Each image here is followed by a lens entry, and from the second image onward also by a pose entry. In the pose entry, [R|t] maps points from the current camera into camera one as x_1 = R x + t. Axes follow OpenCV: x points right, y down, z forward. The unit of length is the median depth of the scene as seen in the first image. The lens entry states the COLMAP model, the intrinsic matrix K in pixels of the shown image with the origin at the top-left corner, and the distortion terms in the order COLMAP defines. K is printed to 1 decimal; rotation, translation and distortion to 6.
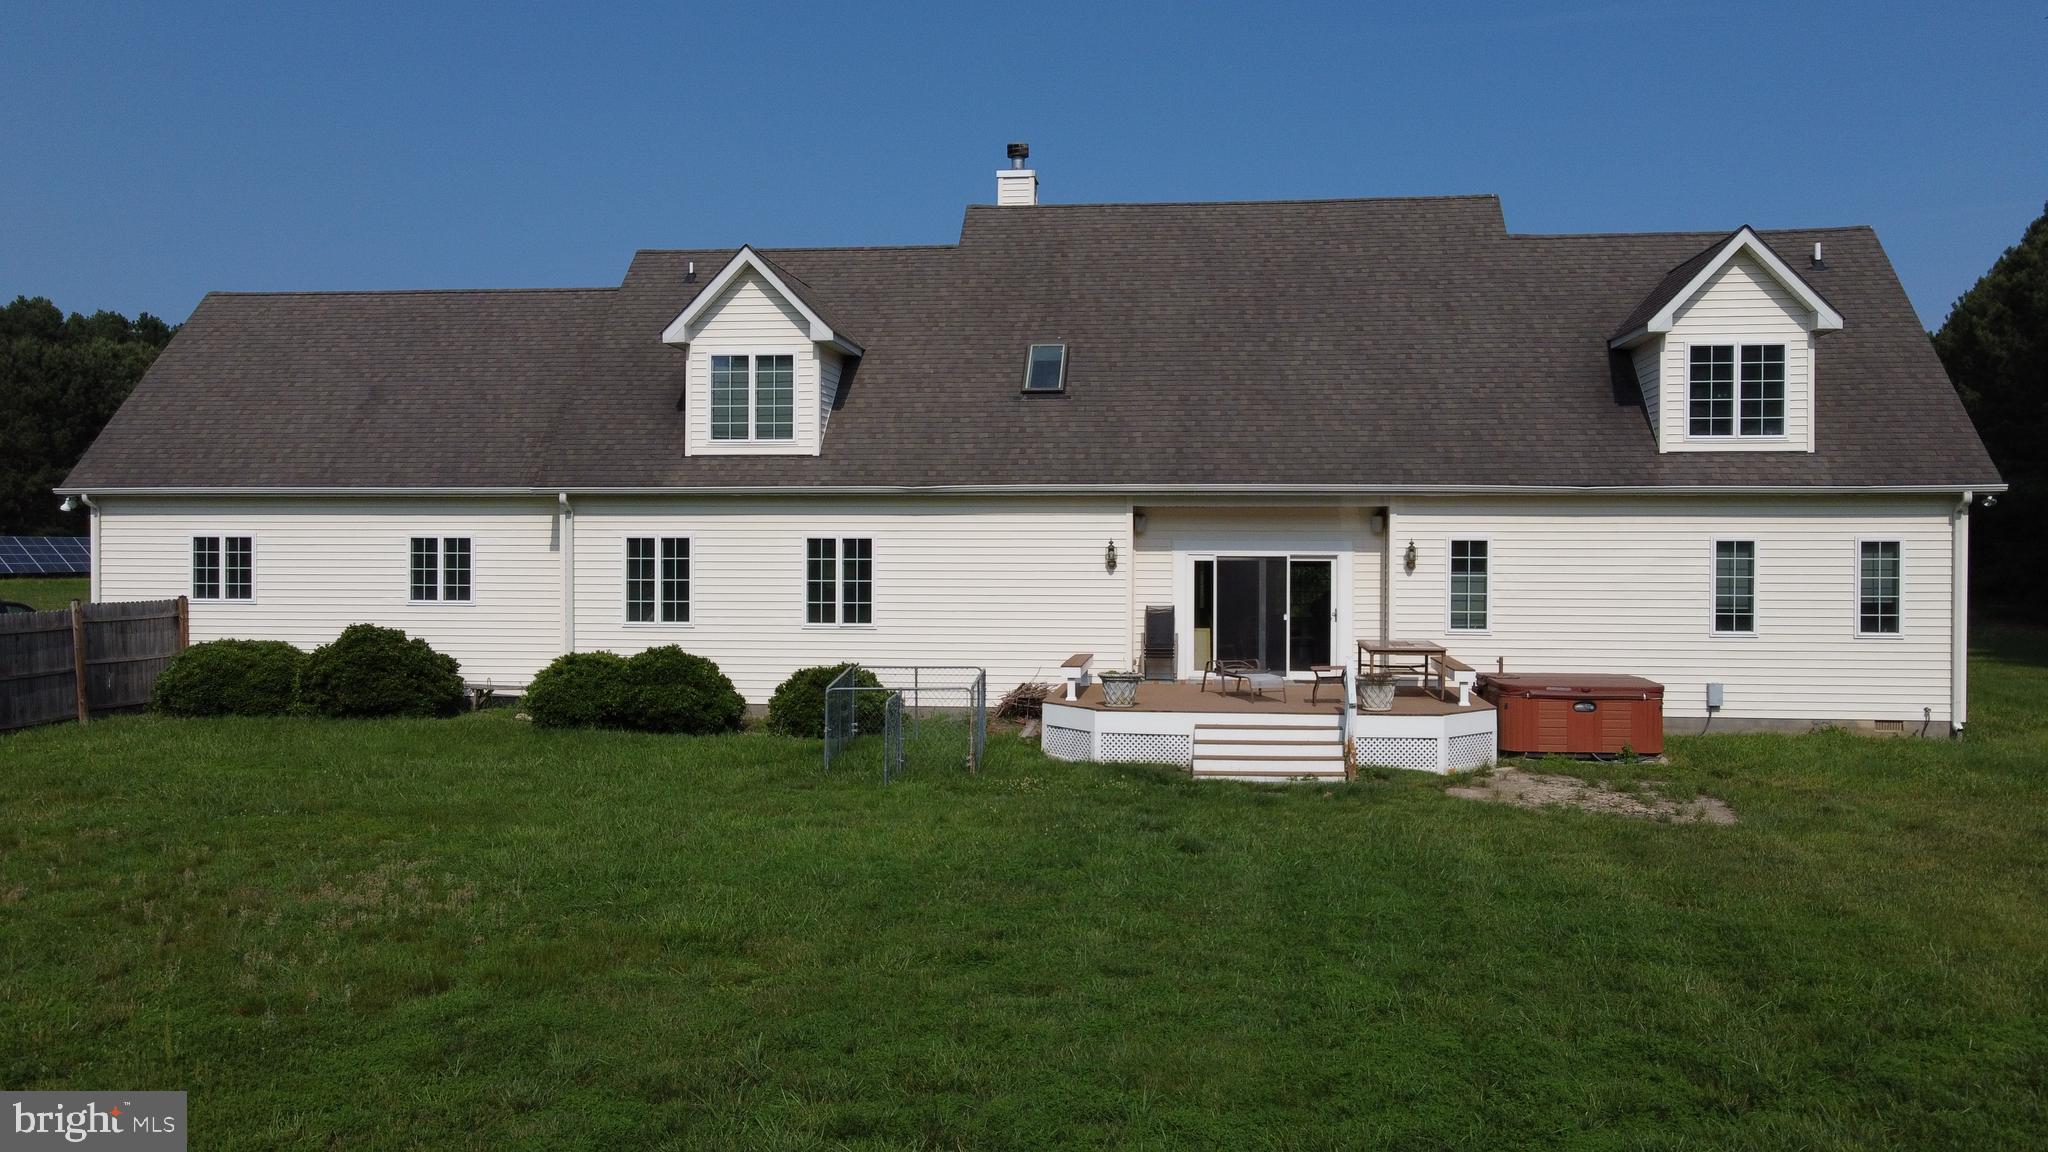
lens RADIAL K [[1646.1, 0, 1033.0], [0, 1646.1, 574.2], [0, 0, 1]] dist [-0.006448, 0.060393]
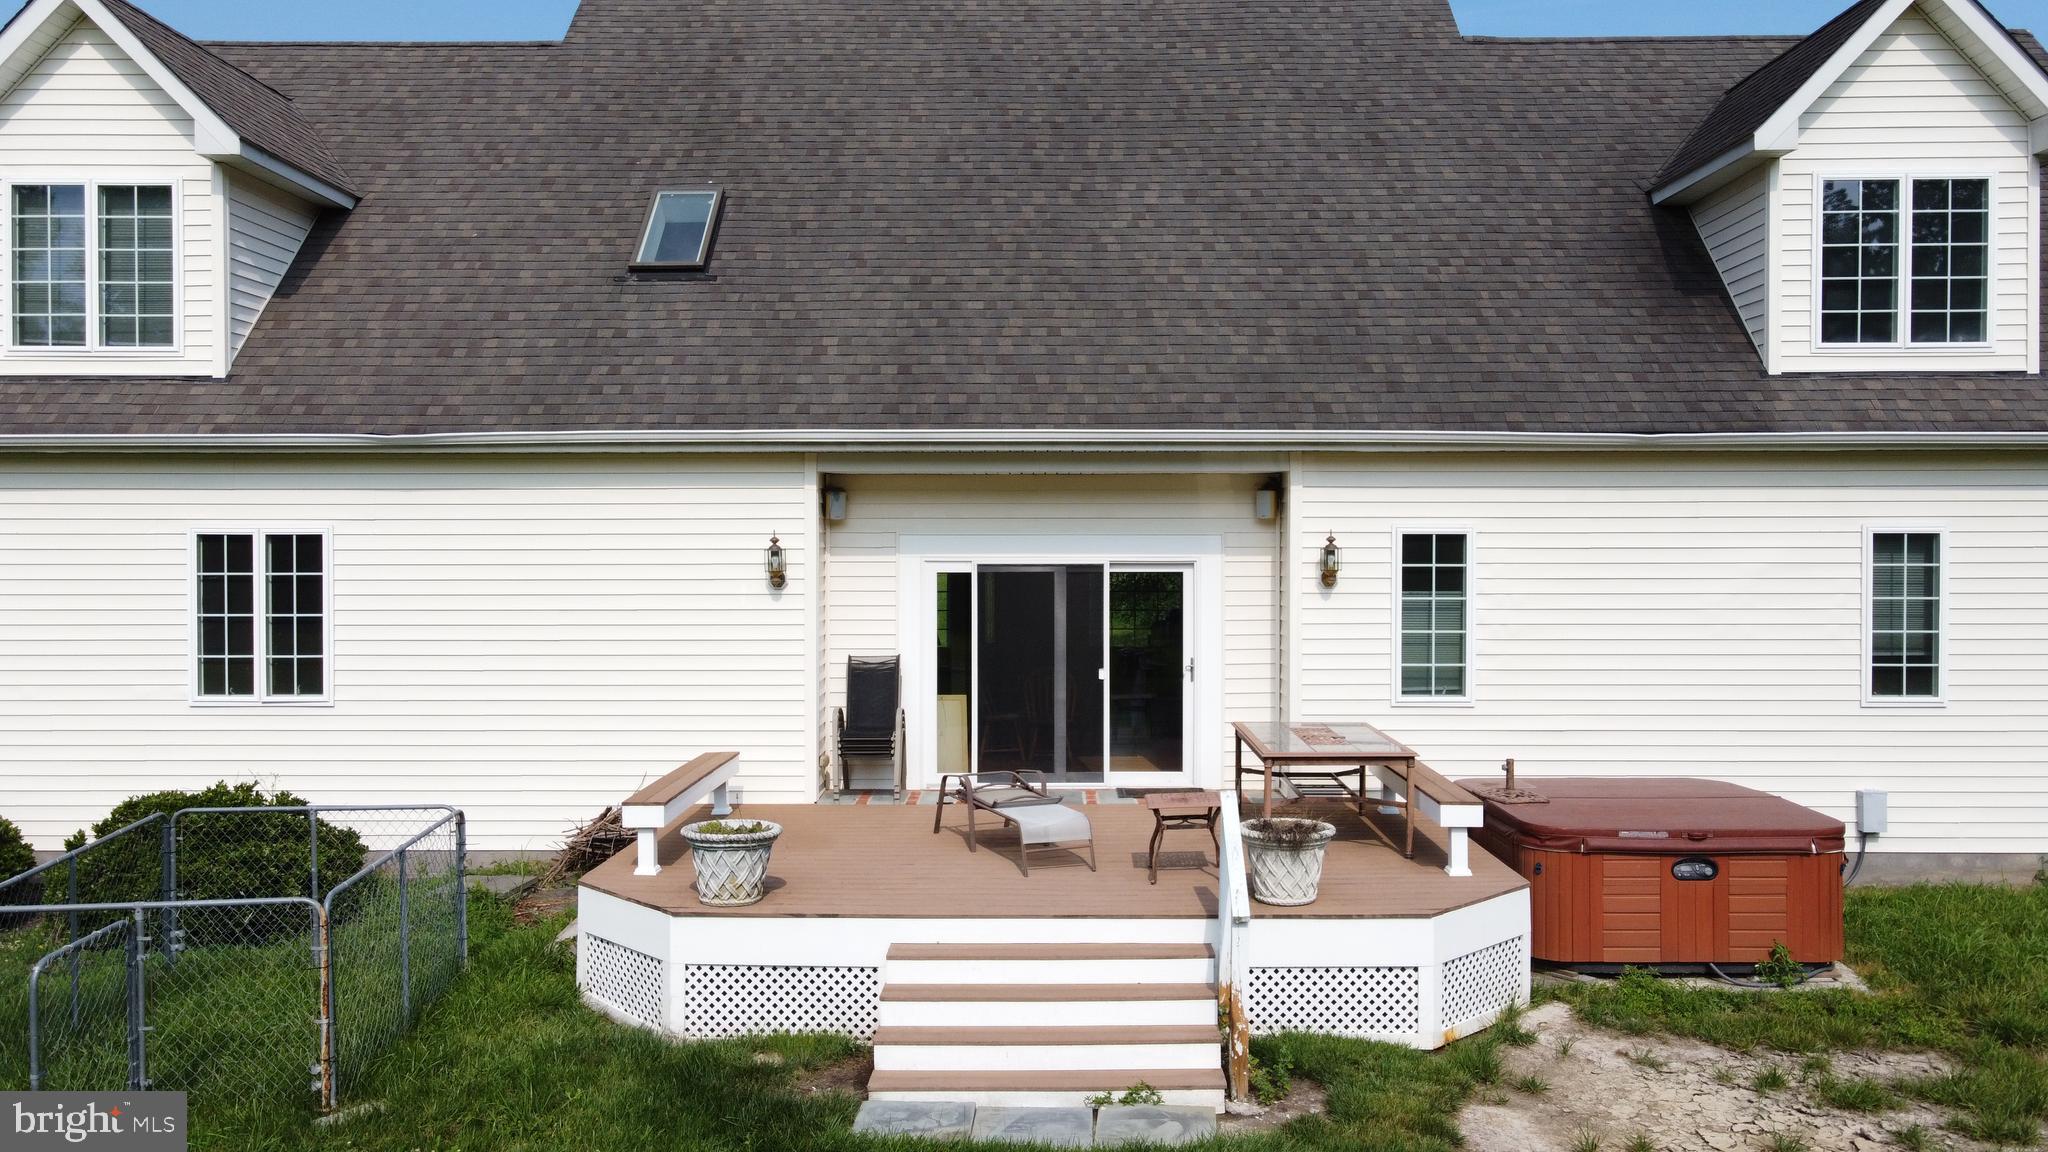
lens RADIAL K [[1646.1, 0, 1033.0], [0, 1646.1, 574.2], [0, 0, 1]] dist [-0.006448, 0.060393]
pose [[0.995671, -0.005942, 0.092755, 0.079876], [0.005679, 0.999979, 0.003107, -0.009280], [-0.092772, -0.002567, 0.995684, 0.455798]]
